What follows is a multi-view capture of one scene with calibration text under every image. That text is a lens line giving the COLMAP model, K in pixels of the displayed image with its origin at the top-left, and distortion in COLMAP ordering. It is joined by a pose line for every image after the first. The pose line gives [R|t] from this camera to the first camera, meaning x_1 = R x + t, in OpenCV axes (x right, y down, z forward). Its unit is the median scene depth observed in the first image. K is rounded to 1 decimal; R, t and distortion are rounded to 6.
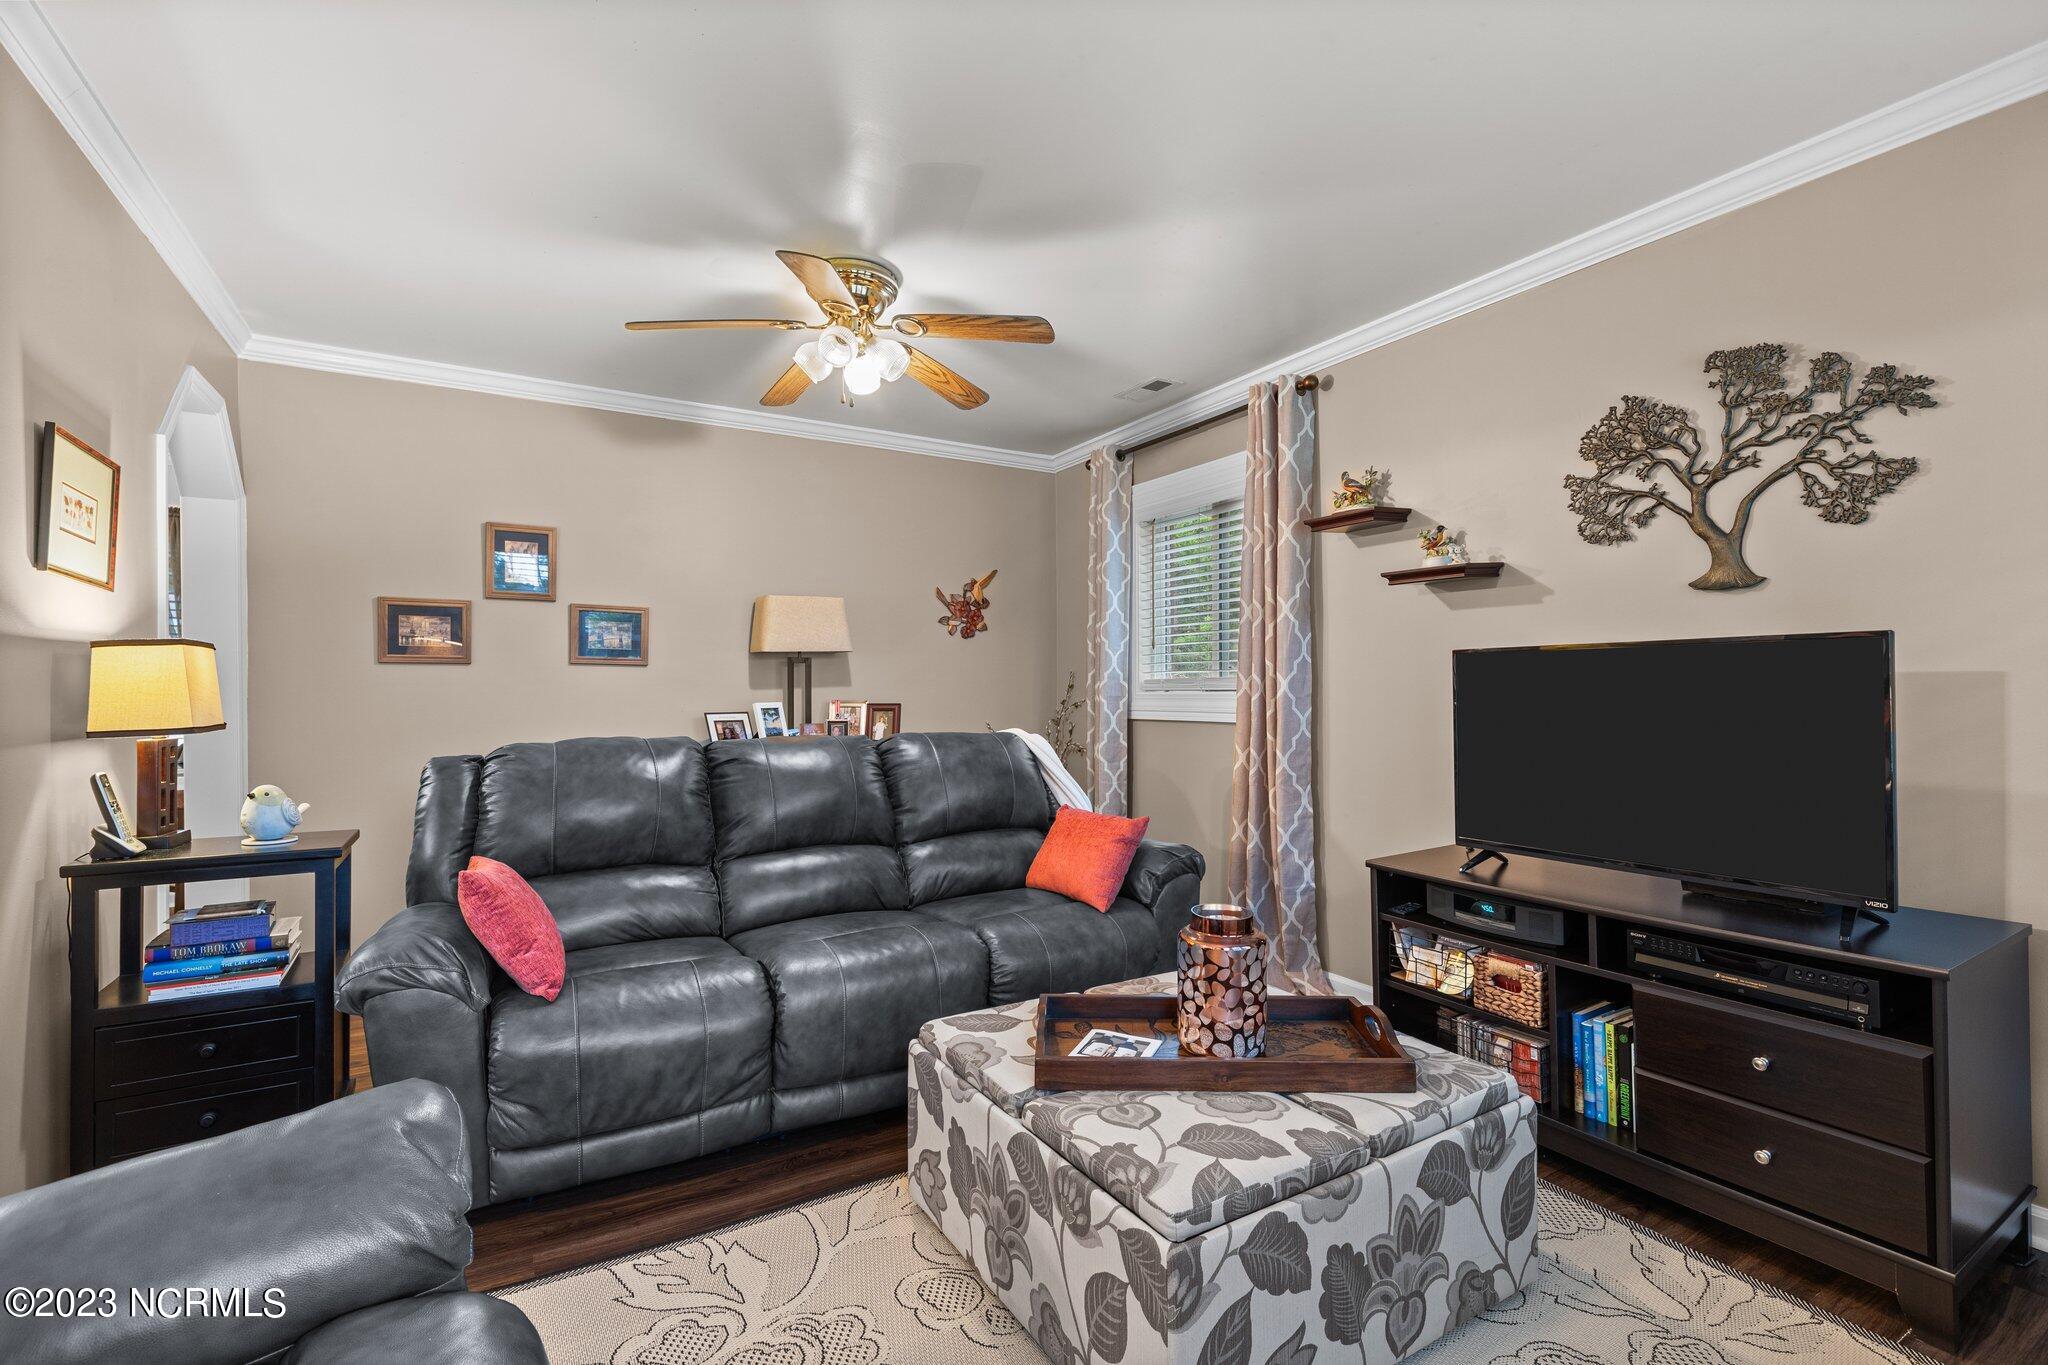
lens RADIAL K [[914.0, 0, 1022.7], [0, 914.0, 682.2], [0, 0, 1]] dist [-0.002604, -0.000280]
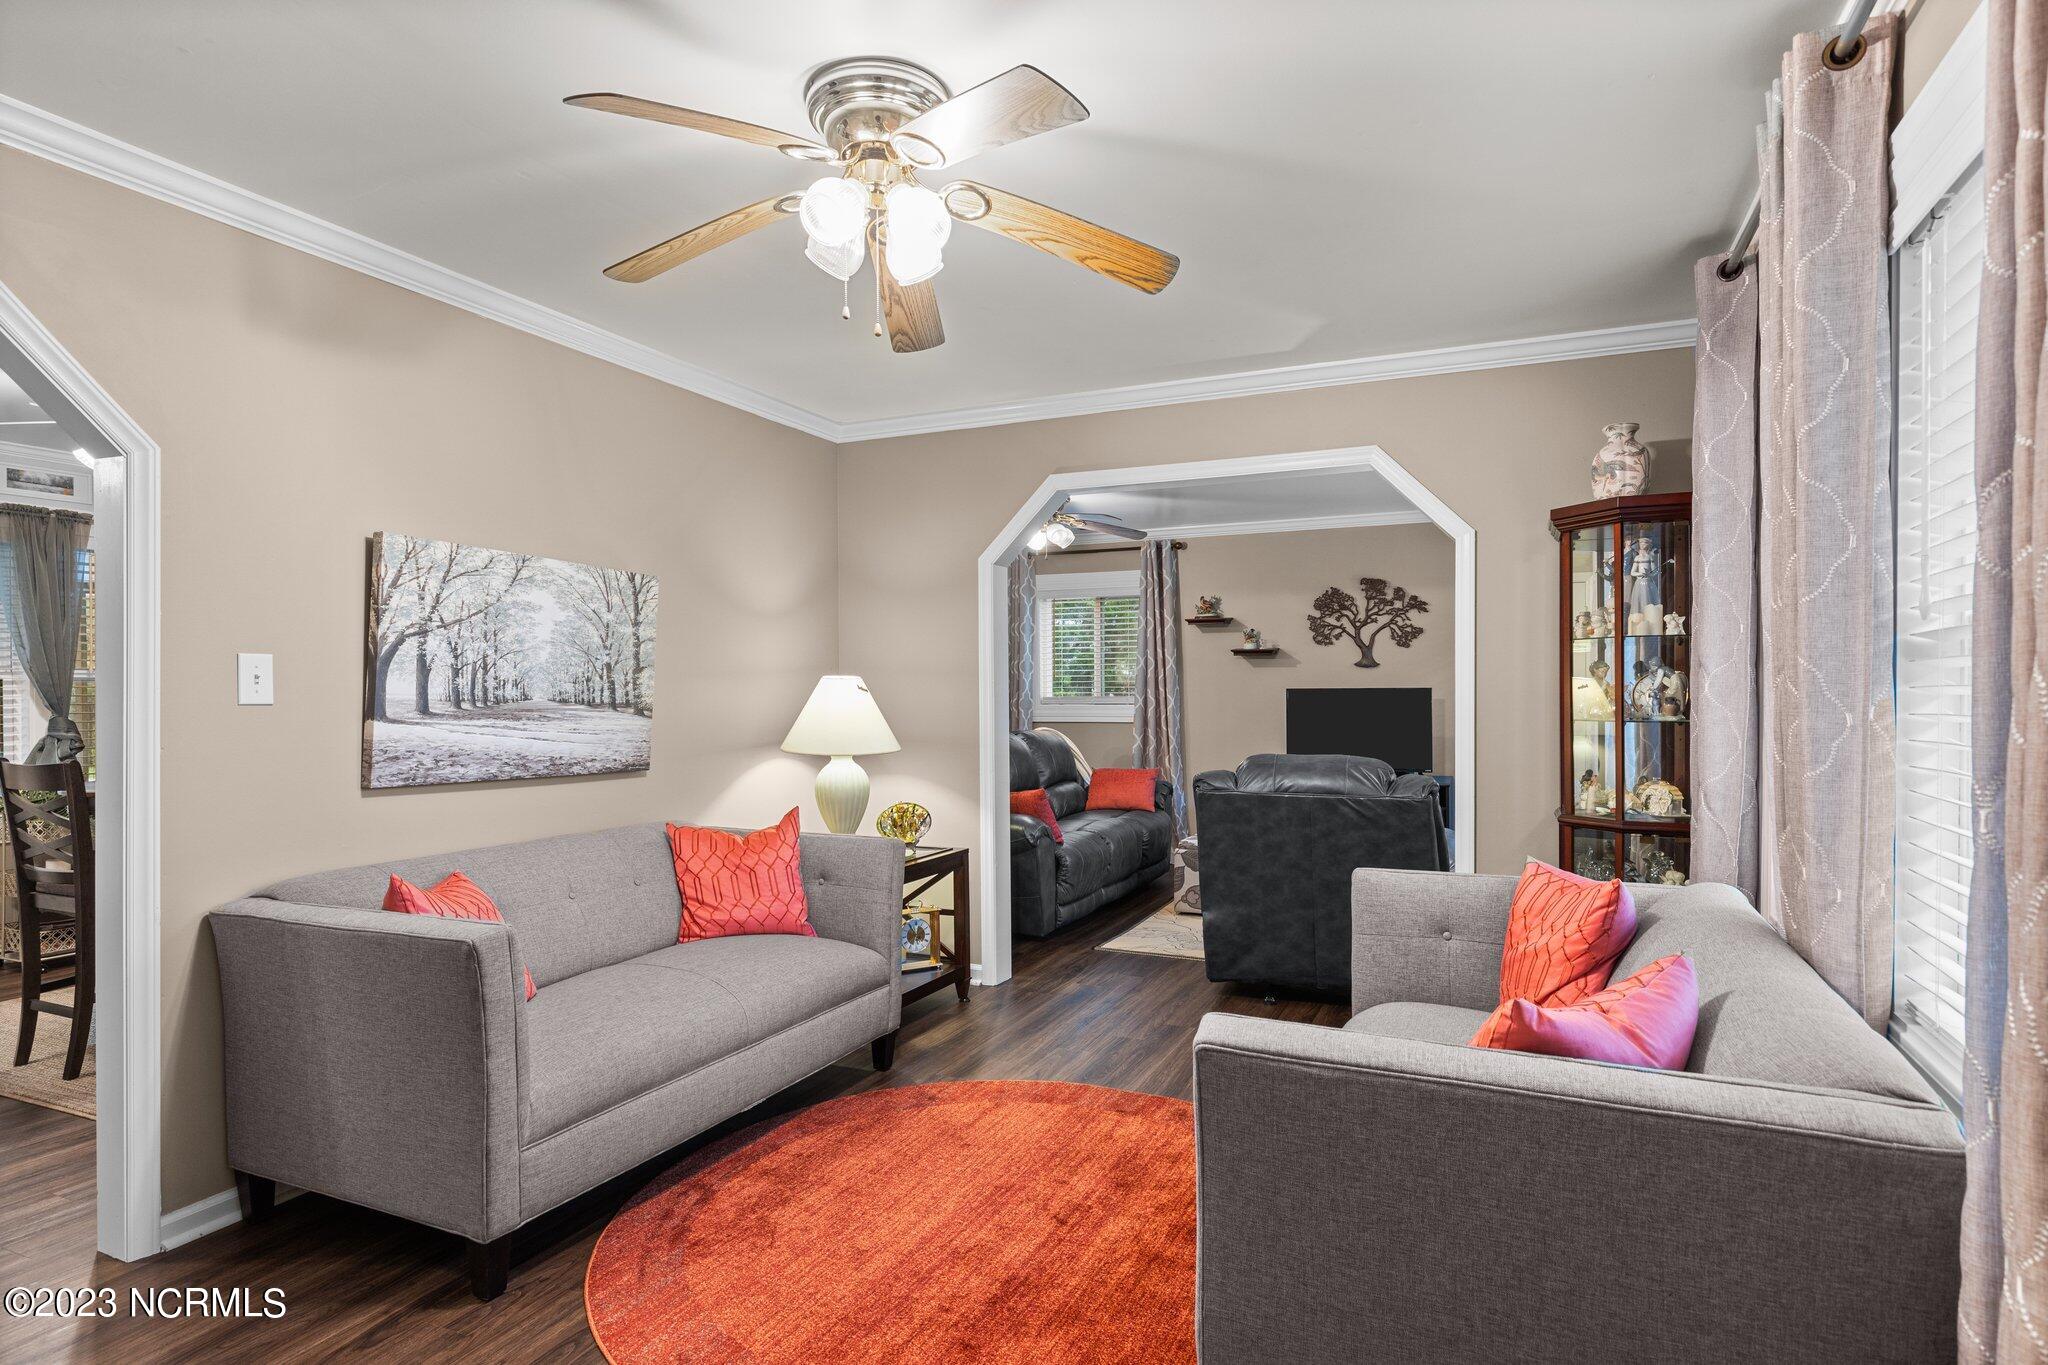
lens RADIAL K [[1139.9, 0, 1022.6], [0, 1139.9, 689.9], [0, 0, 1]] dist [0.000994, 0.000033]
pose [[0.814470, 0.002876, 0.580198, -1.936019], [-0.003401, 0.999994, -0.000183, -0.030488], [-0.580195, -0.001825, 0.814476, -1.105553]]
